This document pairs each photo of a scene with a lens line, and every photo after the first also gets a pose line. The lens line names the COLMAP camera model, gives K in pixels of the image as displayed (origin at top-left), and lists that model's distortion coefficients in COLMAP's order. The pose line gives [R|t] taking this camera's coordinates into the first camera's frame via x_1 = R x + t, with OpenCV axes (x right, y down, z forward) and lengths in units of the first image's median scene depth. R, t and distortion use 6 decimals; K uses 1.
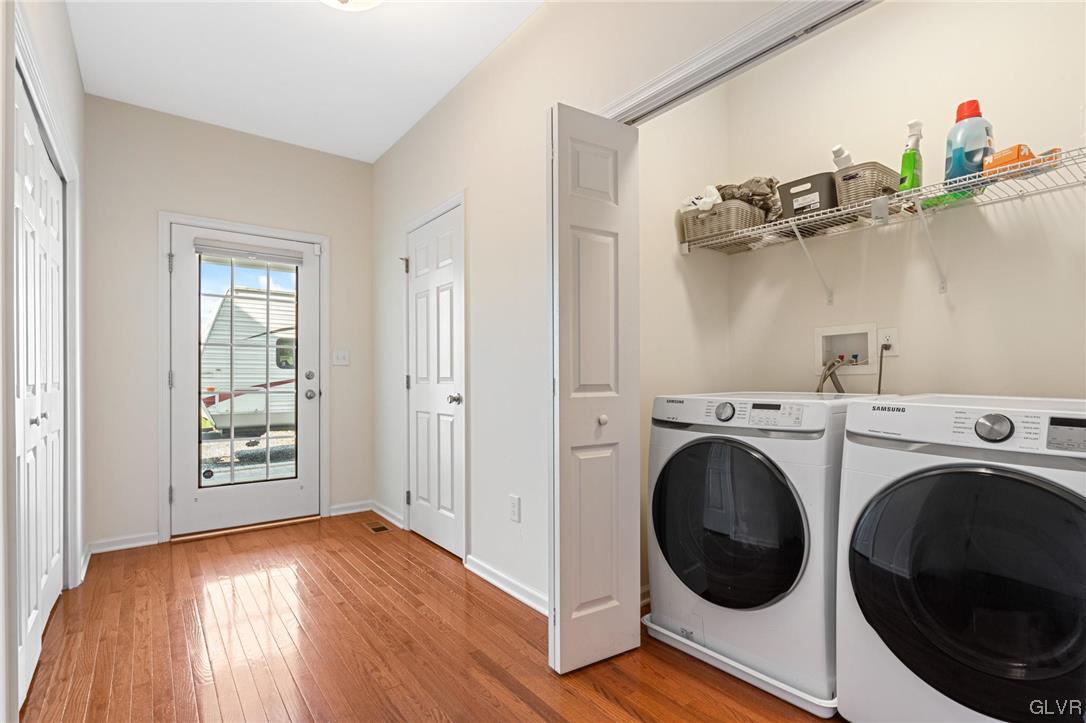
lens RADIAL K [[527.9, 0, 544.4], [0, 527.9, 372.4], [0, 0, 1]] dist [0.004261, -0.002983]
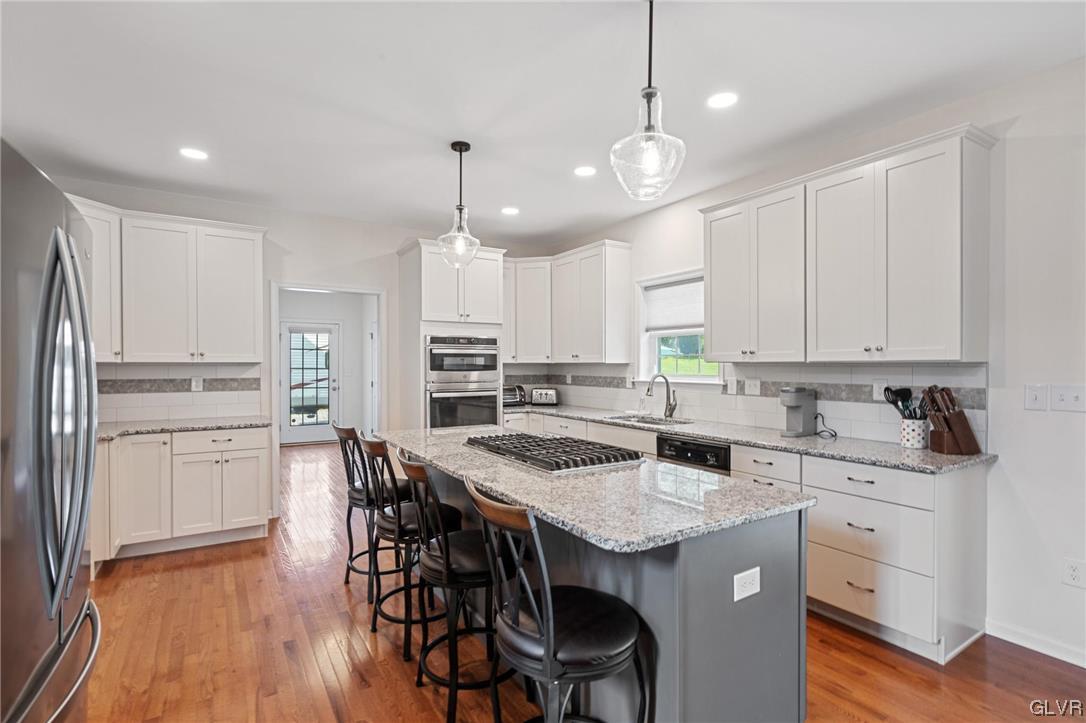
lens RADIAL K [[501.7, 0, 539.0], [0, 501.7, 367.0], [0, 0, 1]] dist [-0.001455, 0.000703]
pose [[0.998178, -0.003443, -0.060238, 0.881265], [0.002907, 0.999955, -0.008975, -0.046838], [0.060266, 0.008784, 0.998144, -1.722557]]
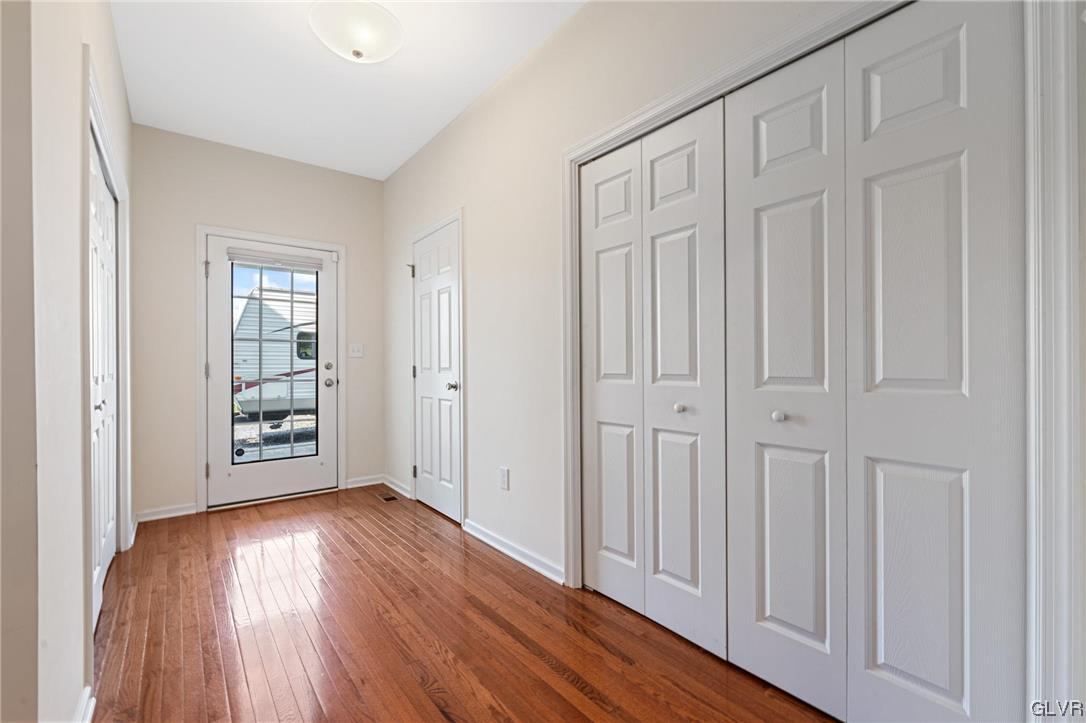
lens RADIAL K [[470.0, 0, 547.3], [0, 470.0, 360.0], [0, 0, 1]] dist [-0.002428, -0.000522]
pose [[0.999783, -0.004618, 0.020317, 0.016386], [0.004672, 0.999986, -0.002615, -0.003653], [-0.020304, 0.002710, 0.999790, -0.046745]]
